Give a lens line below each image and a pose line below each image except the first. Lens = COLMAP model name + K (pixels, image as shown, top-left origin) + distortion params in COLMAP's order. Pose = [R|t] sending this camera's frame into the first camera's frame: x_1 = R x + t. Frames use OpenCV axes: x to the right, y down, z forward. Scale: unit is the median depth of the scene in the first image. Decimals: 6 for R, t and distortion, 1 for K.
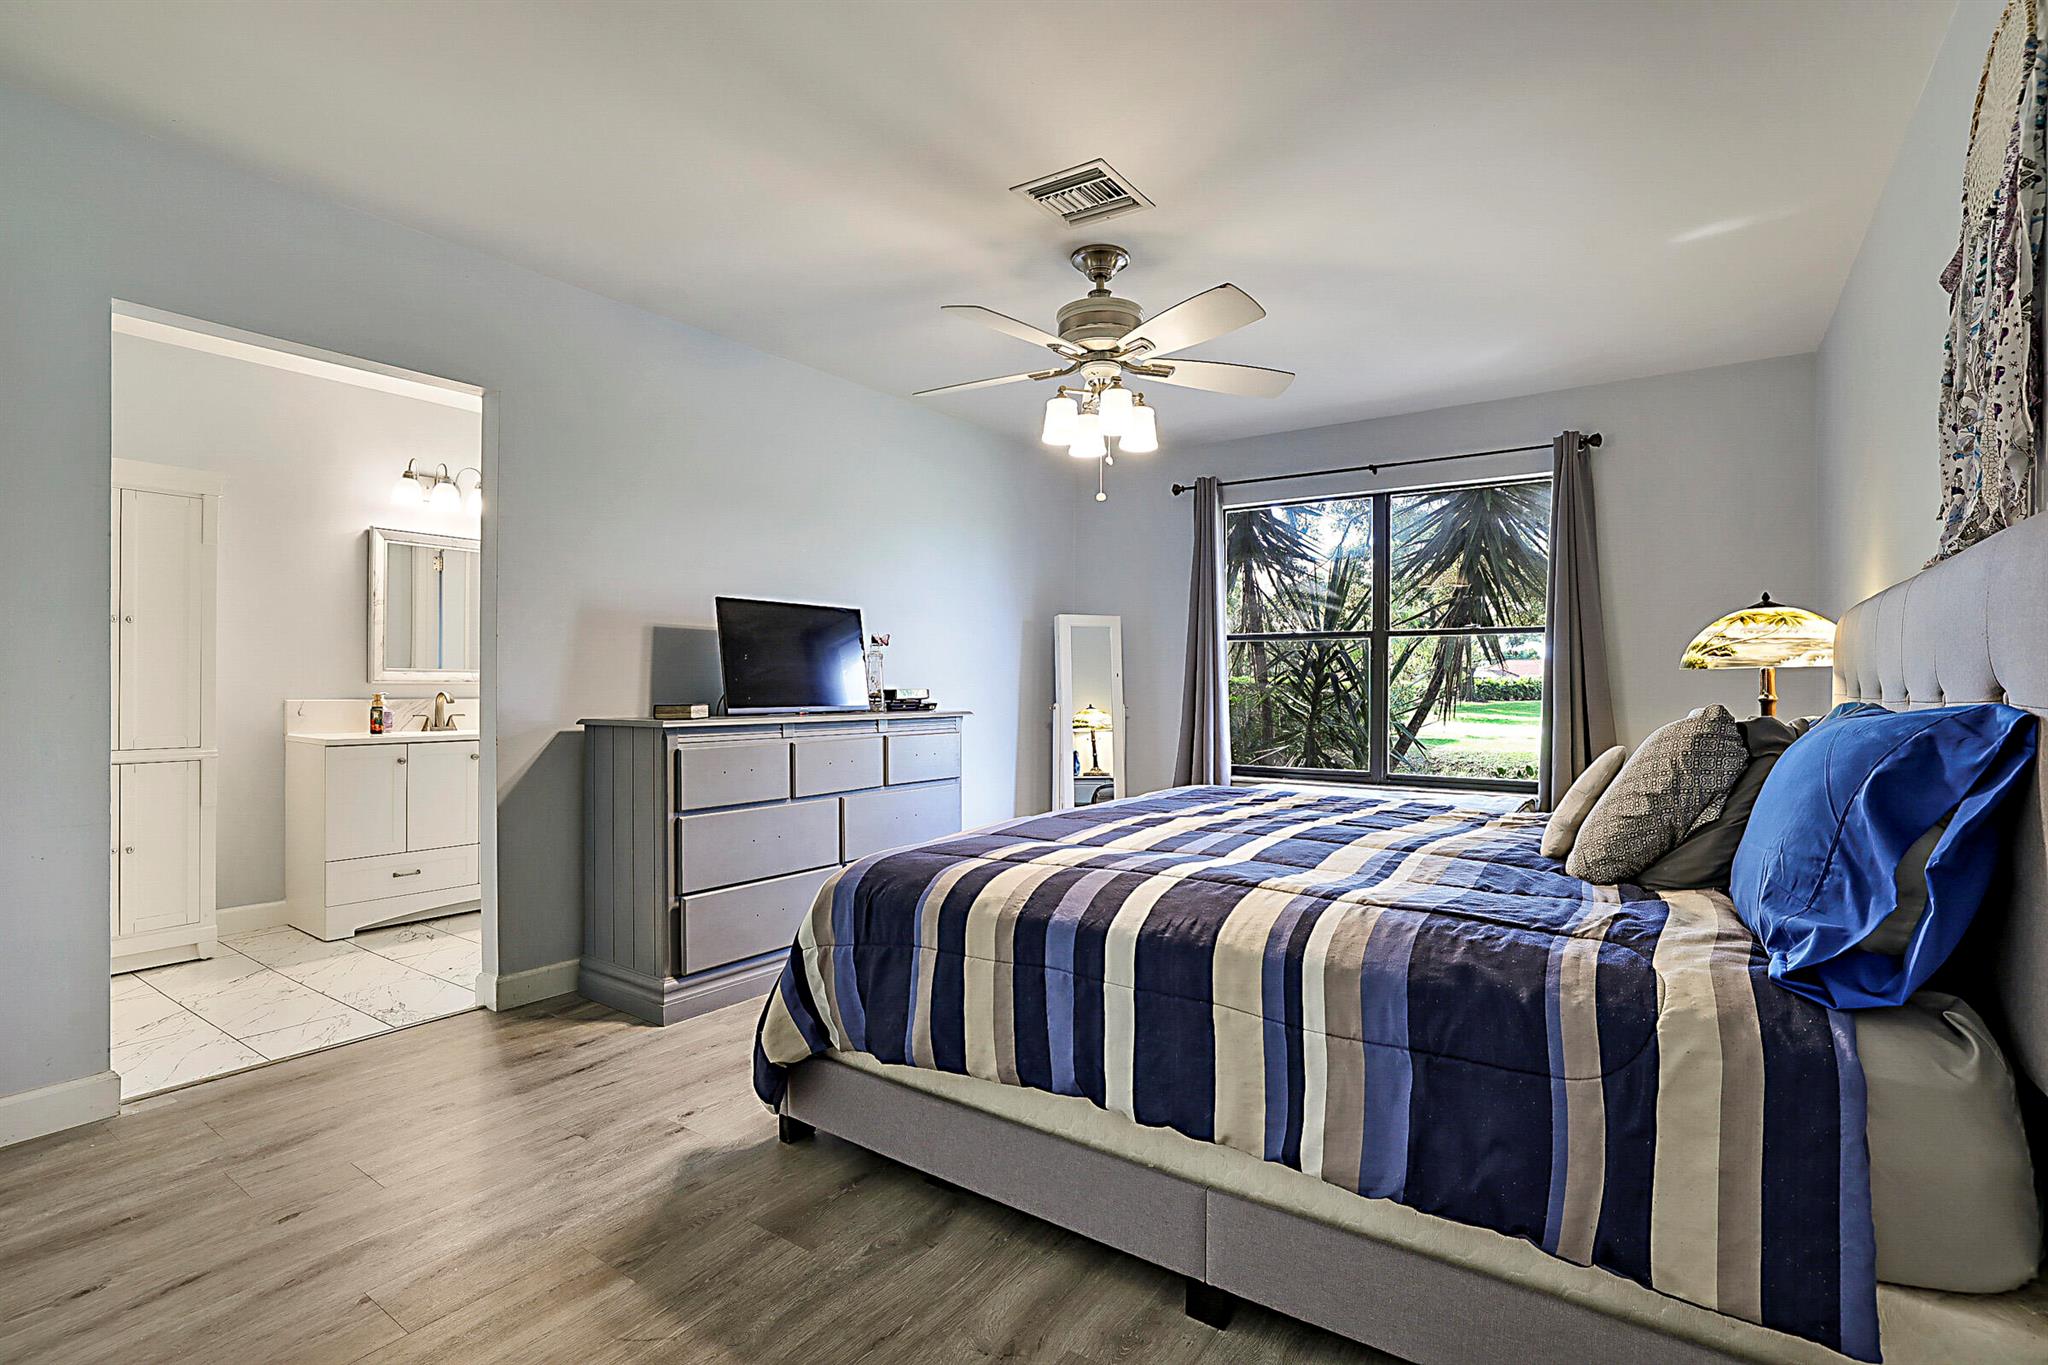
lens RADIAL K [[961.0, 0, 1021.9], [0, 961.0, 686.3], [0, 0, 1]] dist [-0.020145, 0.000125]
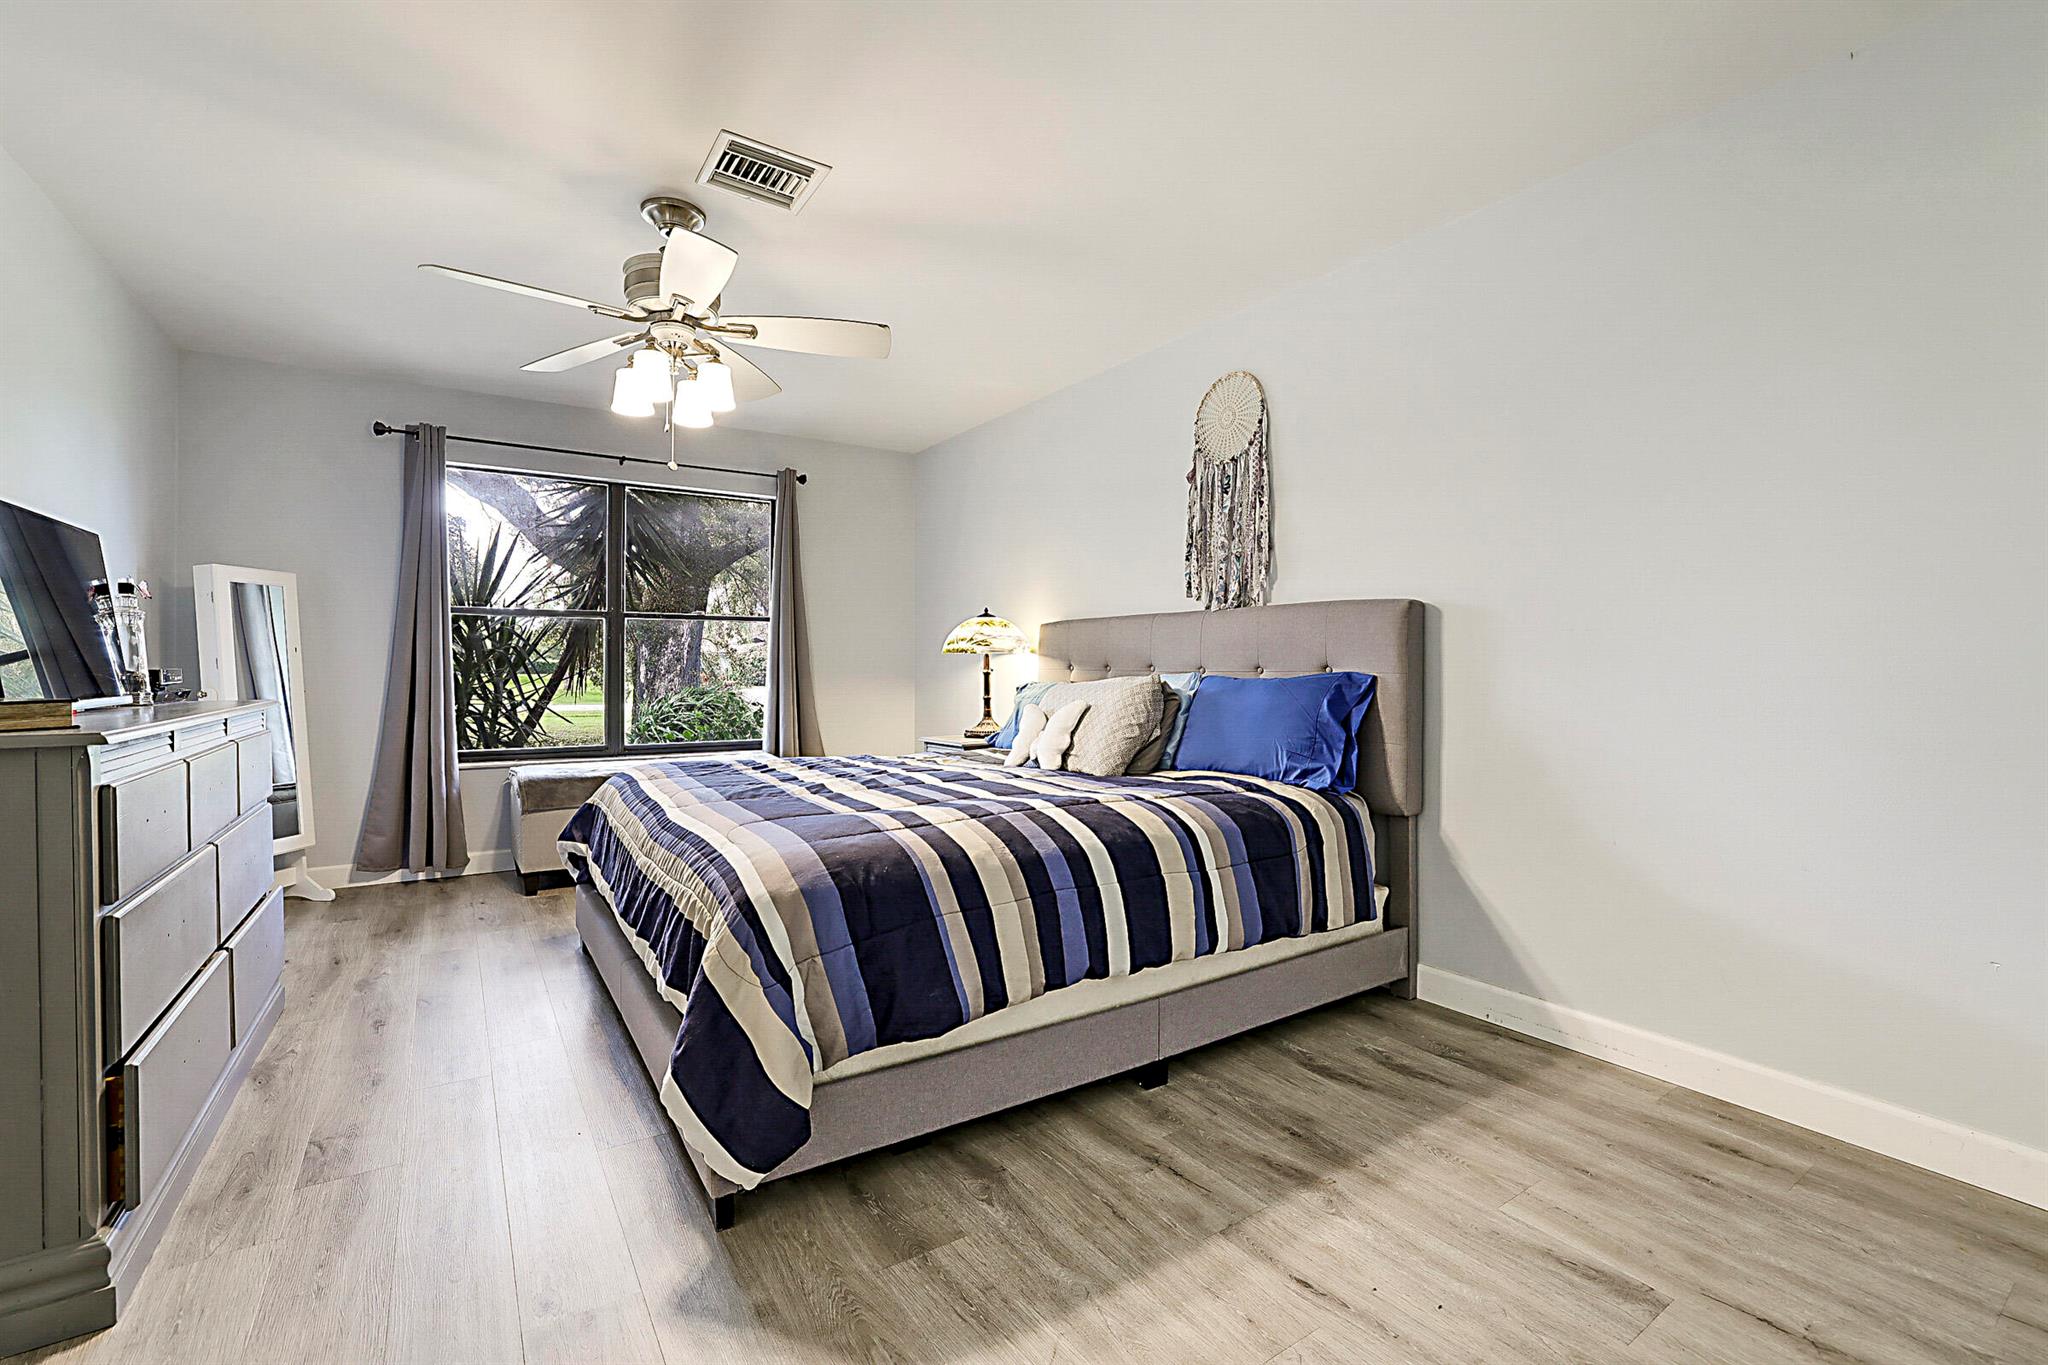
lens RADIAL K [[877.1, 0, 1028.6], [0, 877.1, 677.0], [0, 0, 1]] dist [-0.021168, 0.001833]
pose [[0.363294, -0.014364, 0.931564, -1.011790], [-0.000821, 0.999876, 0.015738, -0.003960], [-0.931674, -0.006483, 0.363237, 0.600781]]
